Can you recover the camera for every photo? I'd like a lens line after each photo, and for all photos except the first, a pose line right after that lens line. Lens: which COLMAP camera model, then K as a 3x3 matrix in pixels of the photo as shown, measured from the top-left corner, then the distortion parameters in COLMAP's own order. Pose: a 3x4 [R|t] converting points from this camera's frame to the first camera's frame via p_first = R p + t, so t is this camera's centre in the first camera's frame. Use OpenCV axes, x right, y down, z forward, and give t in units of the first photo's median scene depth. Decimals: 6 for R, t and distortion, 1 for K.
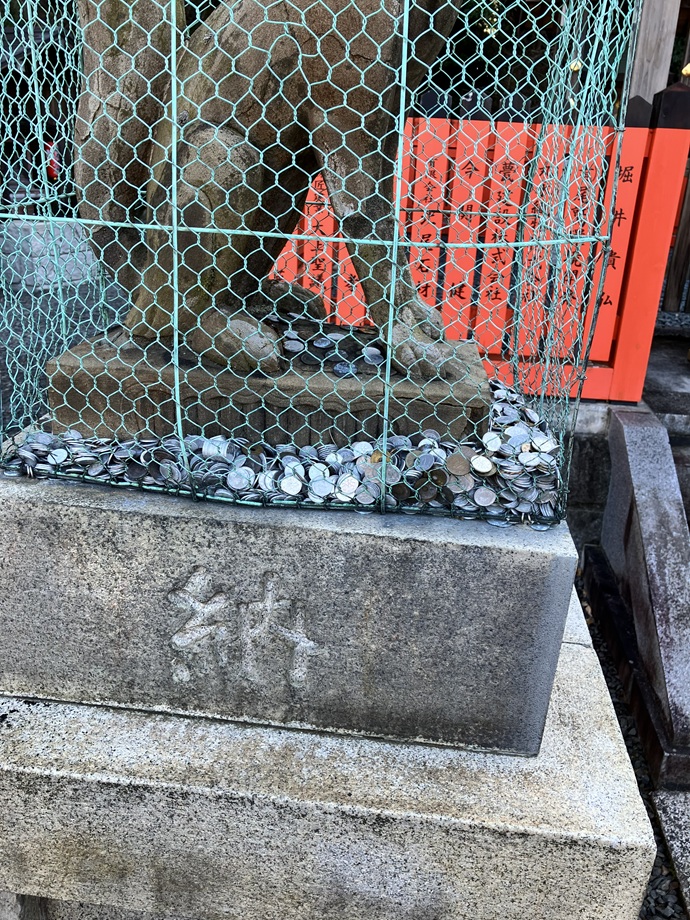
lens RADIAL K [[736.4, 0, 345.0], [0, 736.4, 460.0], [0, 0, 1]] dist [0.005811, -0.010095]
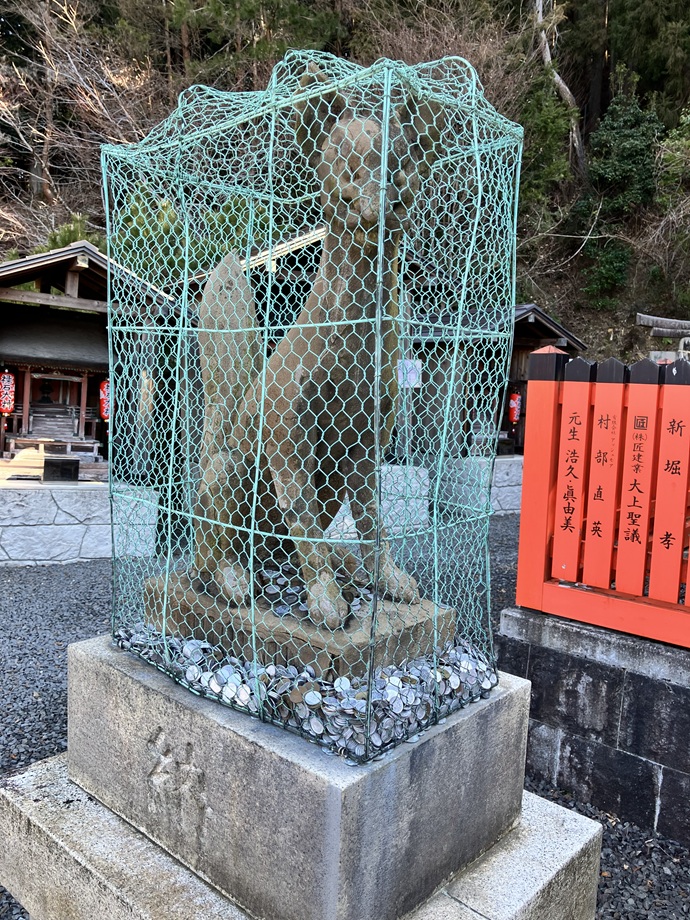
lens RADIAL K [[736.4, 0, 345.0], [0, 736.4, 460.0], [0, 0, 1]] dist [0.005811, -0.010095]
pose [[0.818337, 0.041732, -0.573222, 0.945270], [-0.211546, 0.949213, -0.232900, -0.103007], [0.534391, 0.311853, 0.785604, -0.149054]]
